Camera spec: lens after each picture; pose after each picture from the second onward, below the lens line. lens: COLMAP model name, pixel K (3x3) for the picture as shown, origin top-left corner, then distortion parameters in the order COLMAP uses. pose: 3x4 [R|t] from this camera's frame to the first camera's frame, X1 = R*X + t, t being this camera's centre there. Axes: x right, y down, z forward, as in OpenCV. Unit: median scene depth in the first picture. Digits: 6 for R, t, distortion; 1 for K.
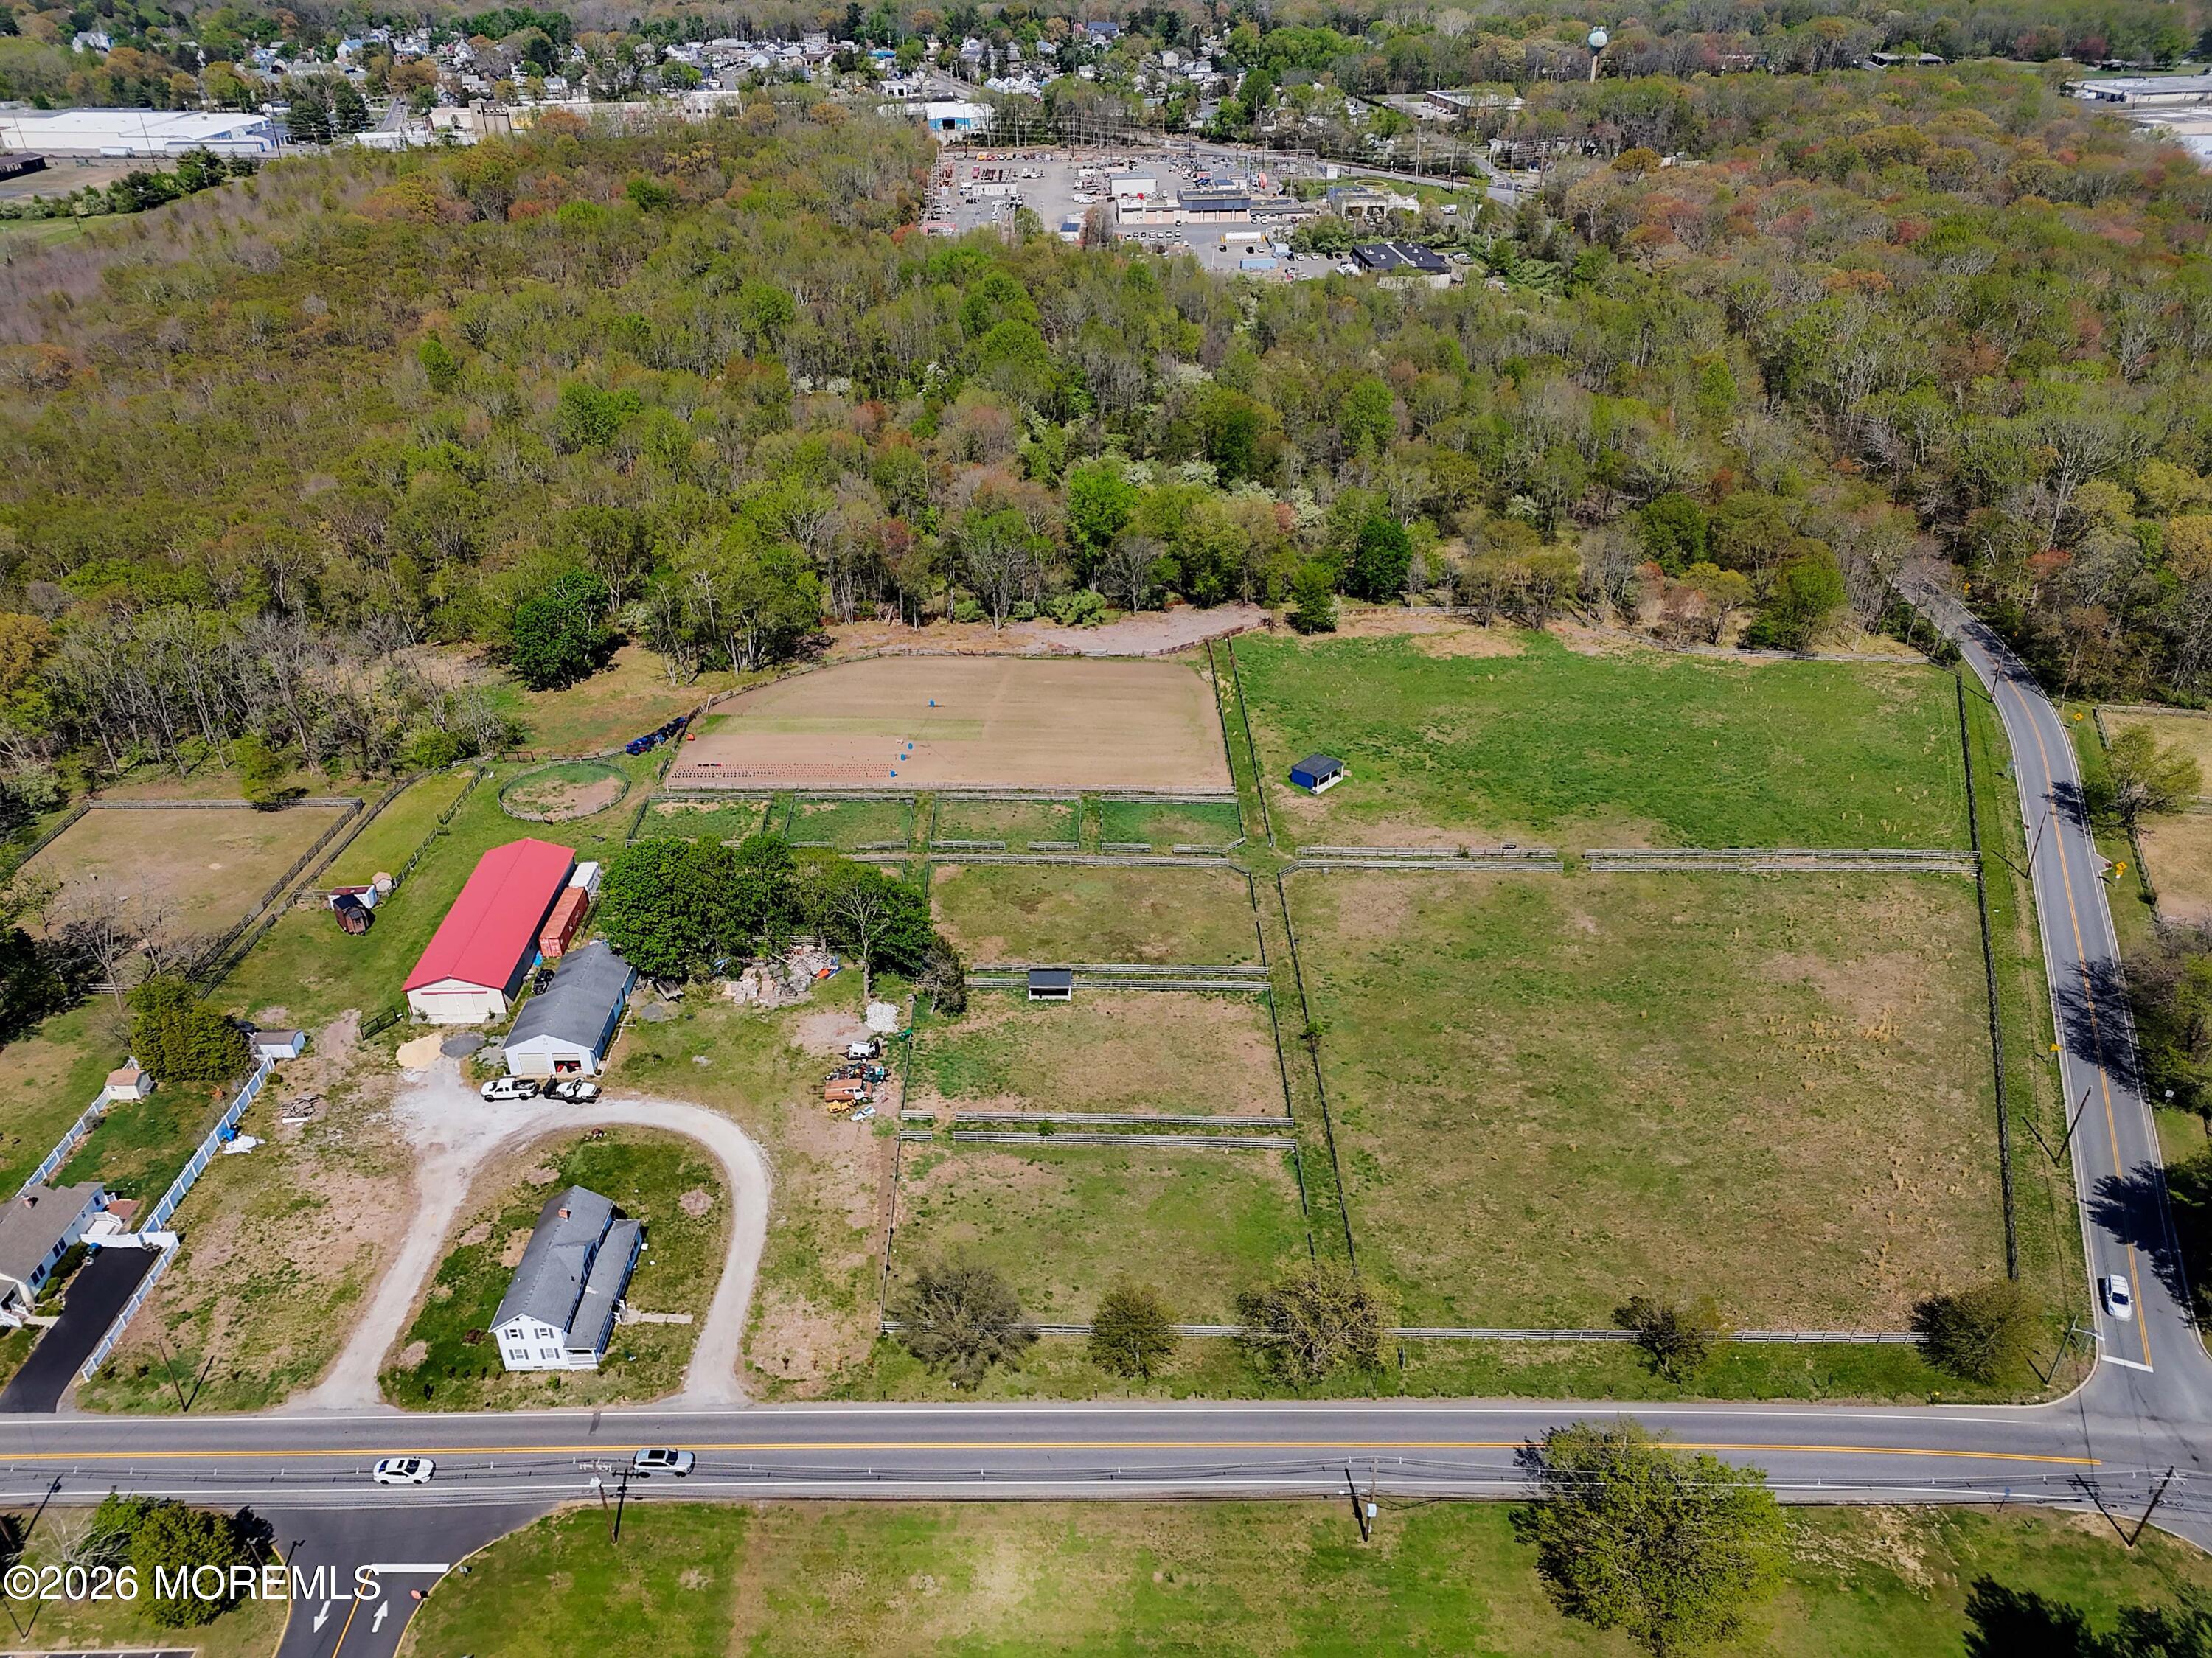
lens RADIAL K [[1600.3, 0, 1115.4], [0, 1600.3, 856.7], [0, 0, 1]] dist [0.071096, -0.054784]
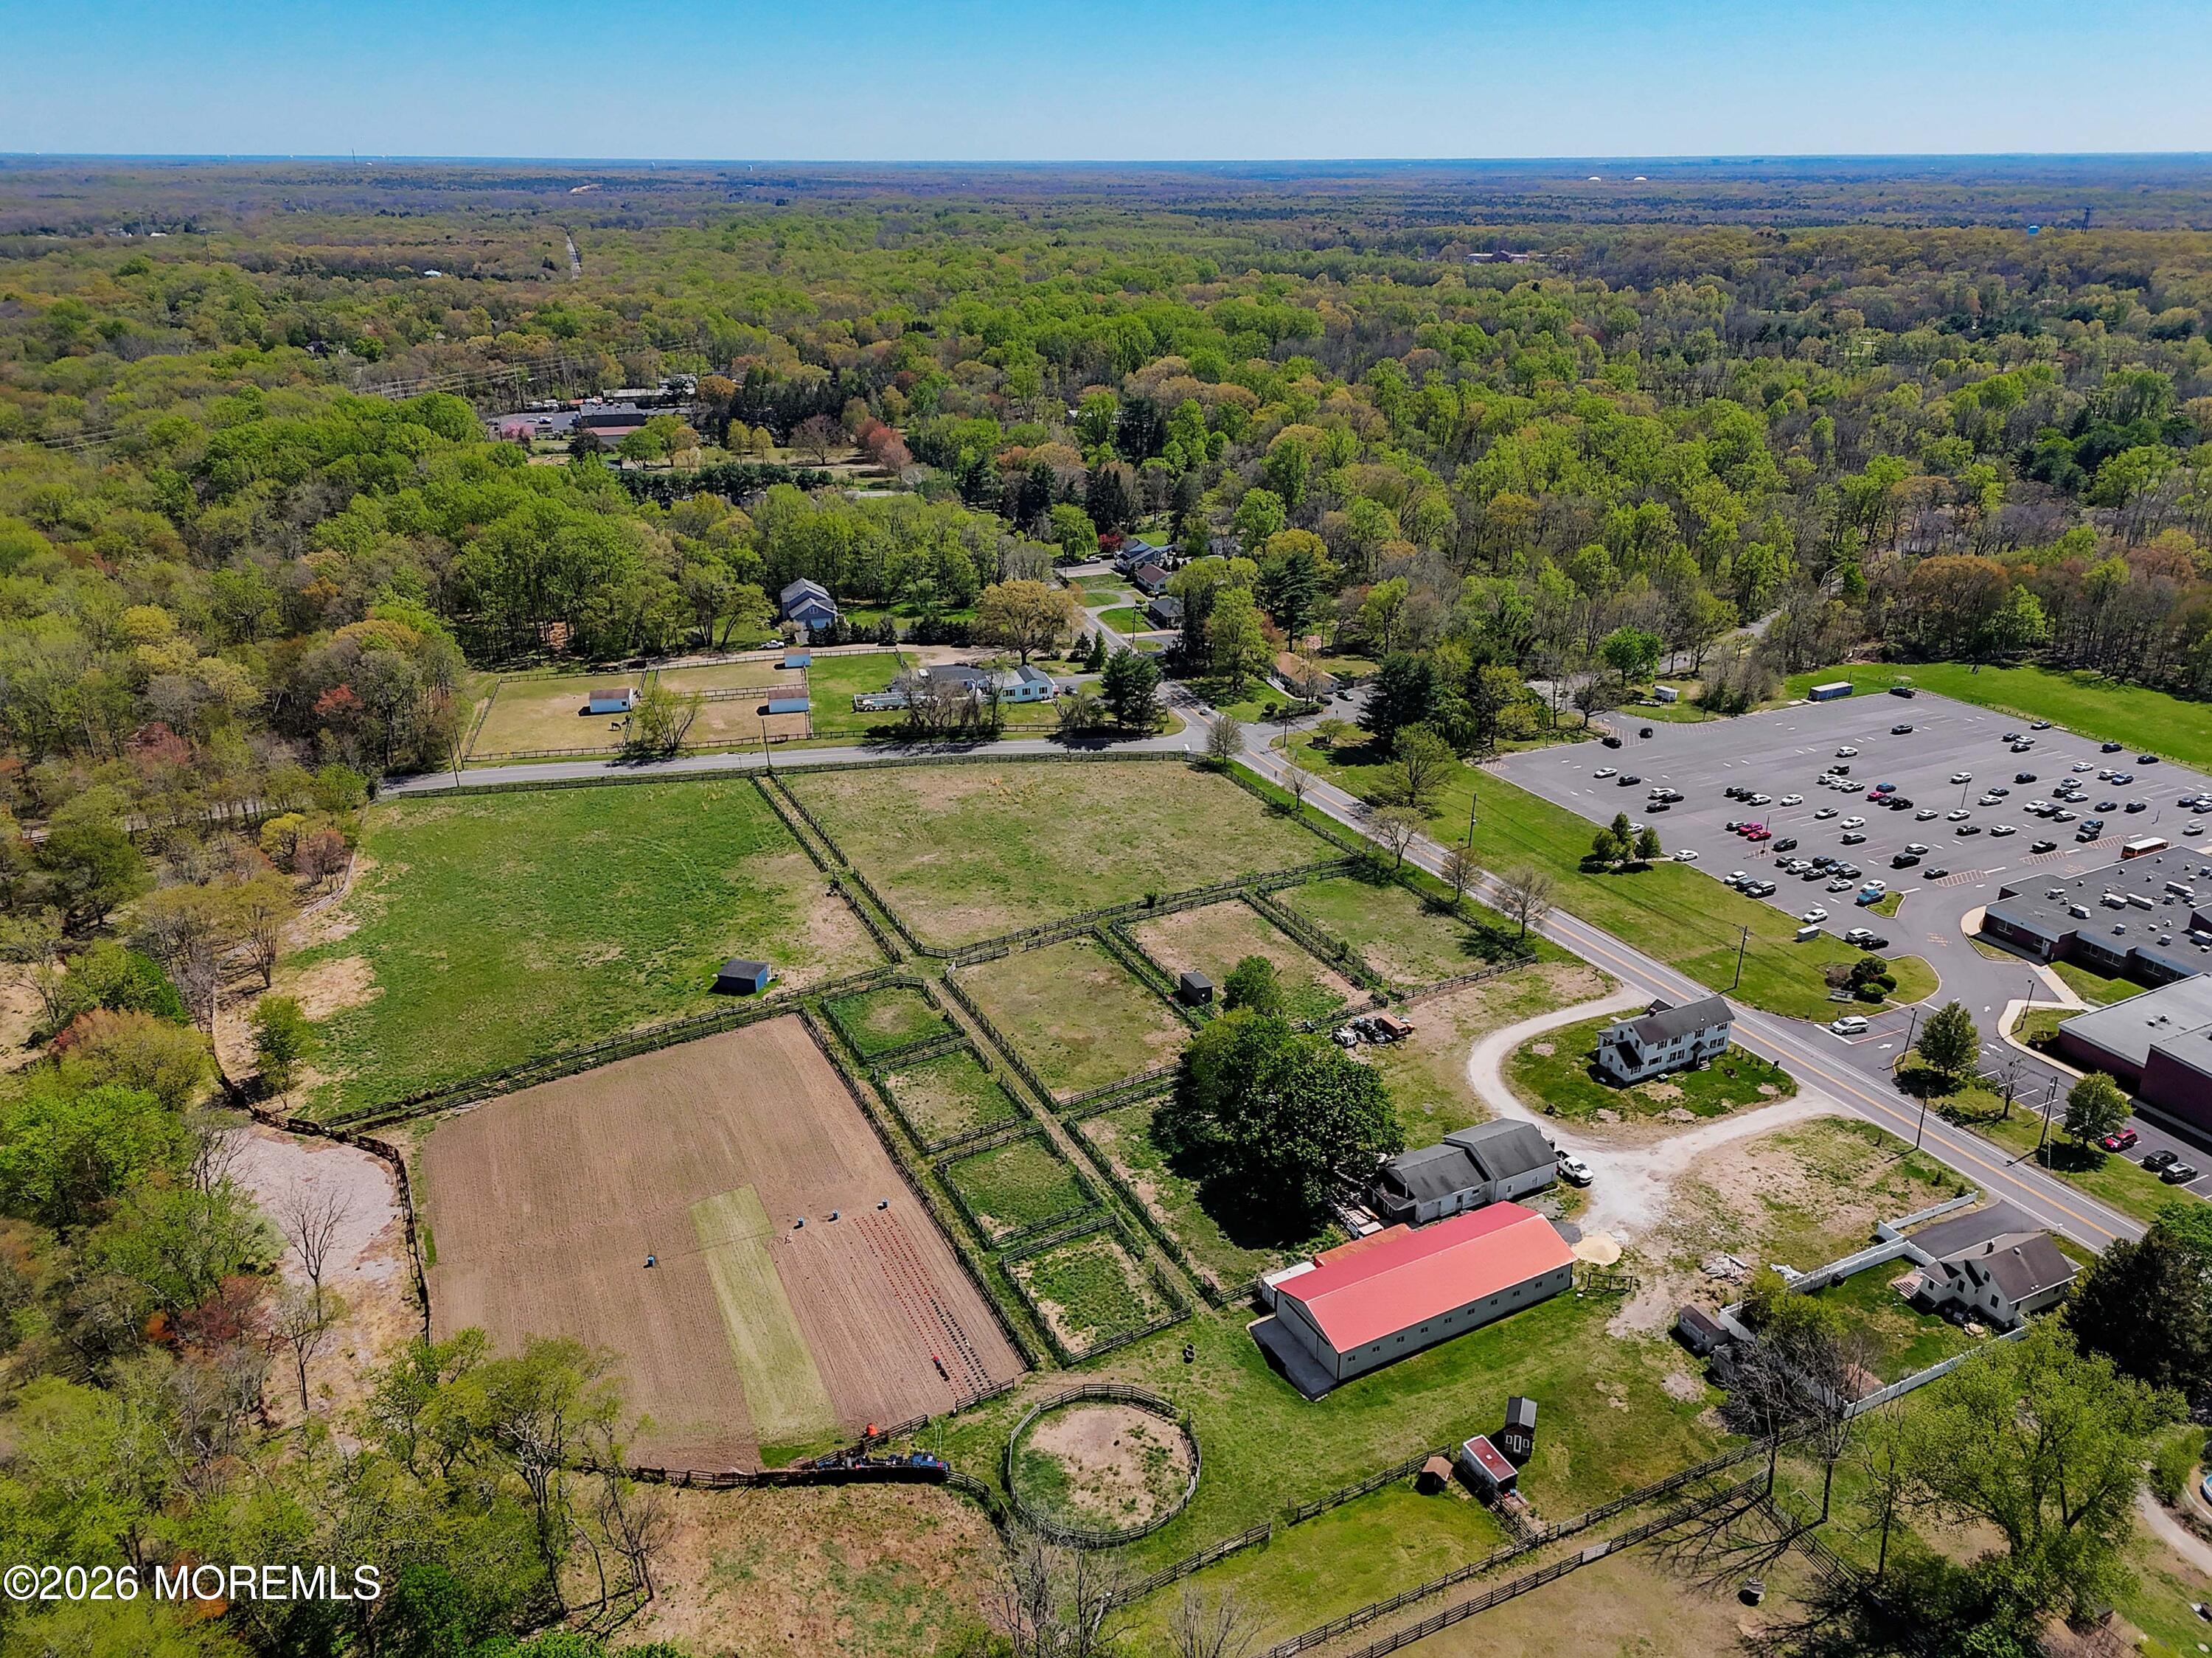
lens RADIAL K [[1600.3, 0, 1115.4], [0, 1600.3, 856.7], [0, 0, 1]] dist [0.071096, -0.054784]
pose [[-0.462529, -0.342230, 0.817891, -0.907038], [0.465411, 0.691456, 0.552522, -0.643766], [-0.754625, 0.636213, -0.160540, 1.099001]]
